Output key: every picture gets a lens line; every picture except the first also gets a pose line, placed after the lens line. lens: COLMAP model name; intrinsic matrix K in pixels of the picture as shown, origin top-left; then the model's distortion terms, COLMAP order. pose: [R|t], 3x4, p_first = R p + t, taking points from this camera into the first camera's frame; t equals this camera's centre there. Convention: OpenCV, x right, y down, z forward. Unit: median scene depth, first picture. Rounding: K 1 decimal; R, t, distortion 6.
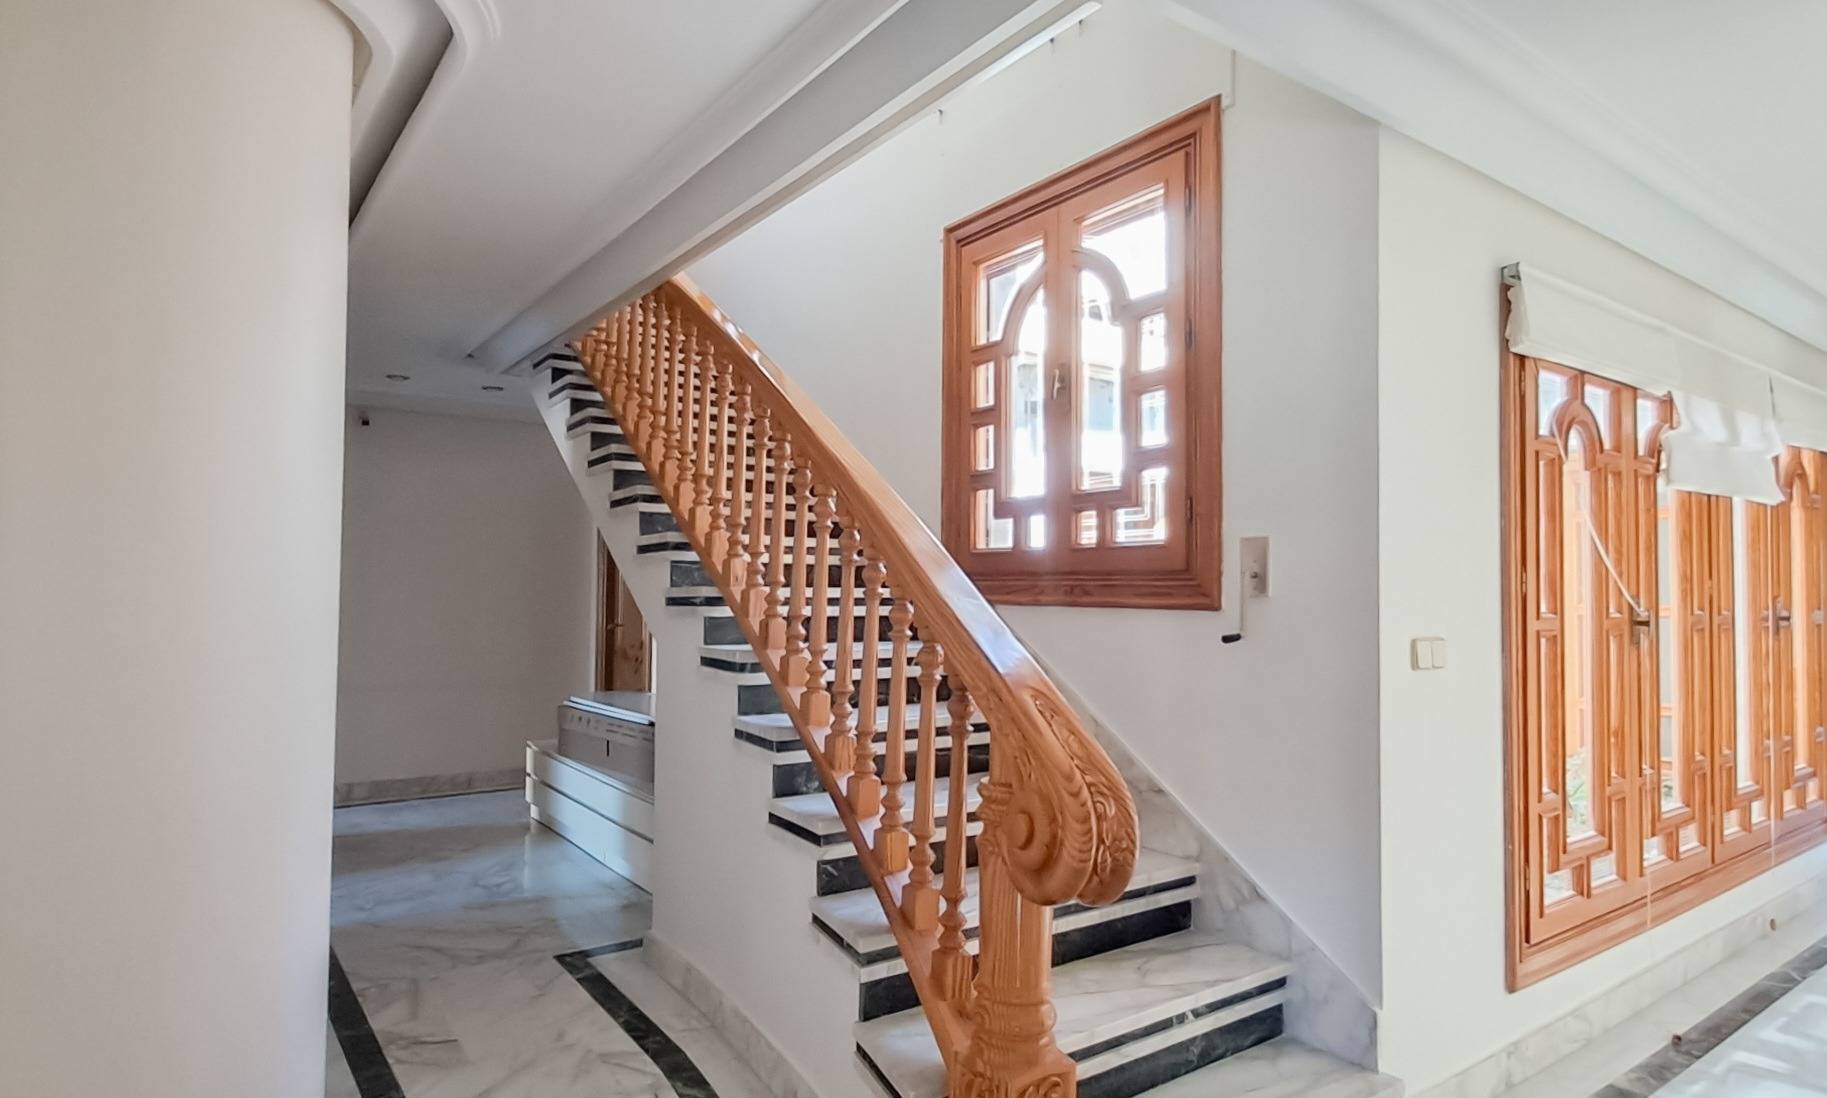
lens RADIAL K [[926.5, 0, 909.2], [0, 926.5, 554.3], [0, 0, 1]] dist [0.003273, 0.000069]
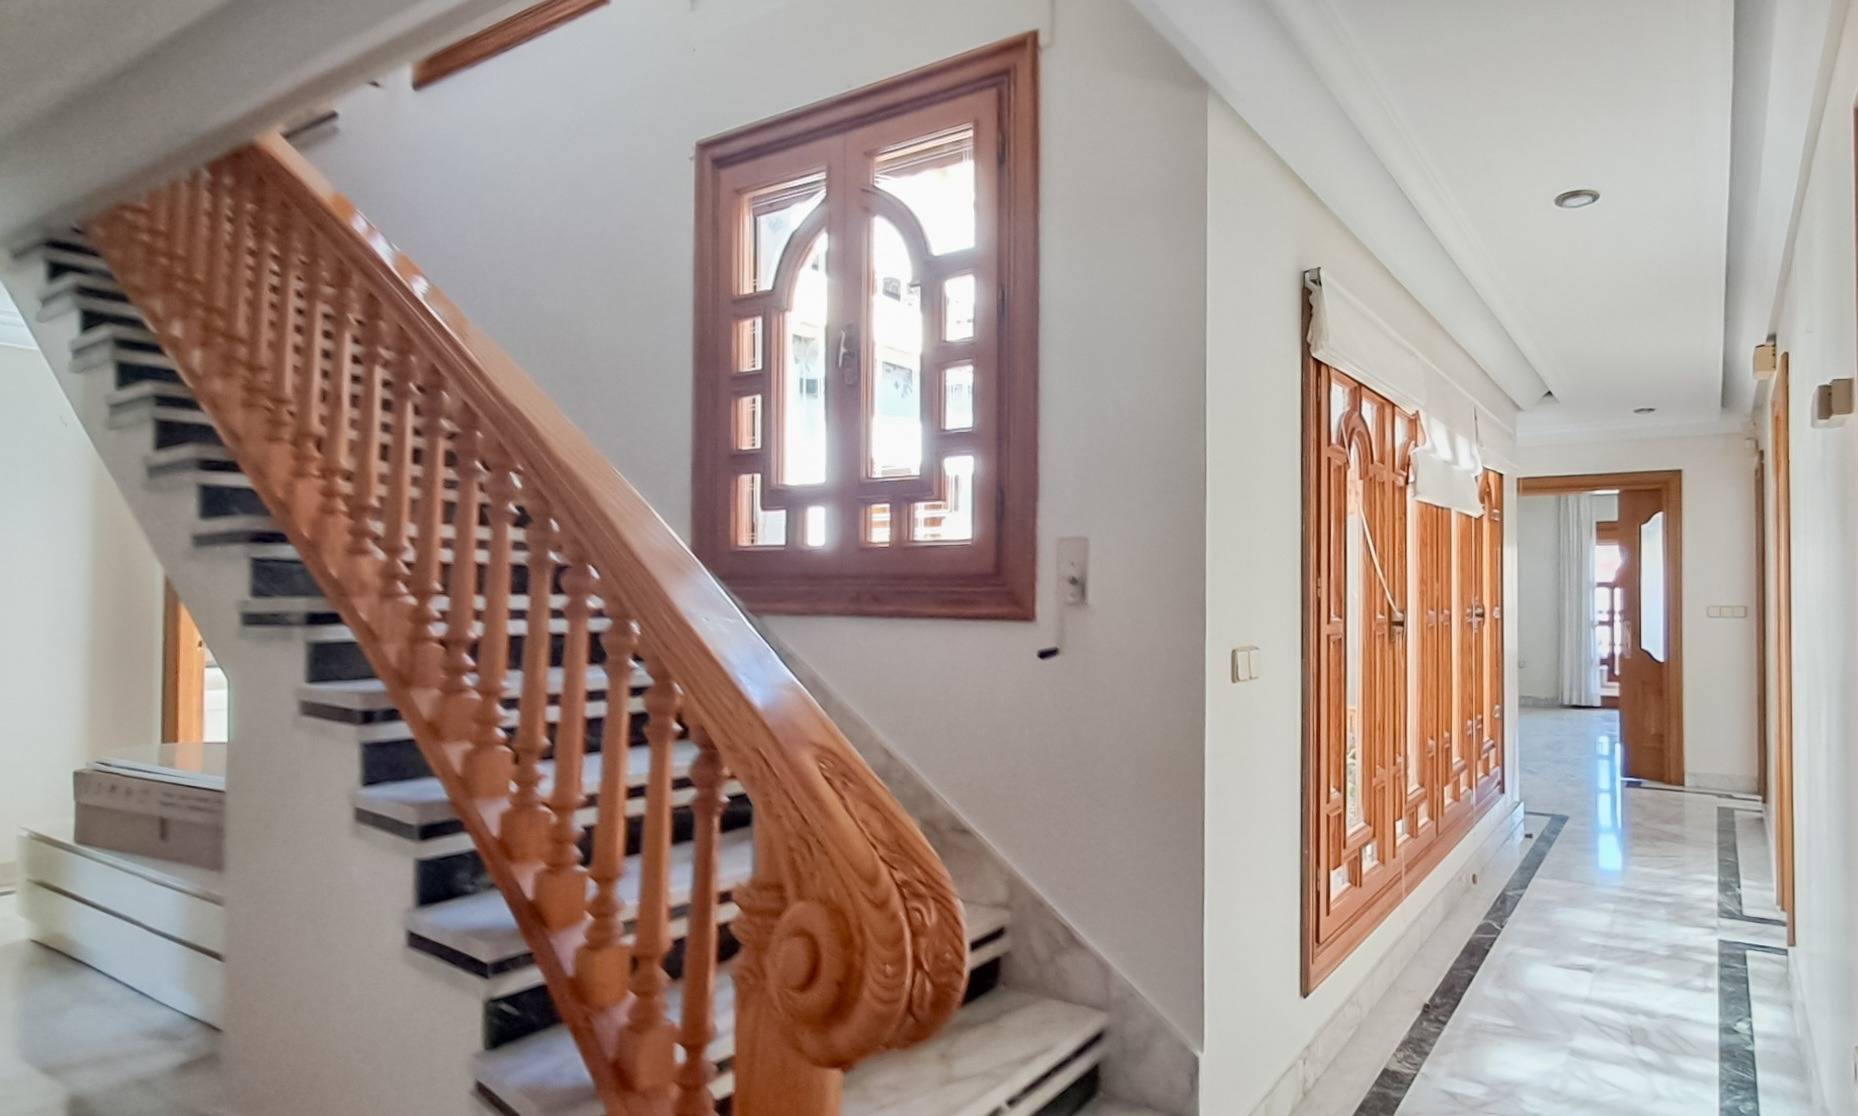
lens RADIAL K [[911.2, 0, 1099.7], [0, 911.2, 564.6], [0, 0, 1]] dist [0.004952, -0.000397]
pose [[0.902444, 0.003746, 0.430792, 0.018886], [-0.009312, 0.999898, 0.010812, -0.002309], [-0.430708, -0.013769, 0.902387, 0.187005]]
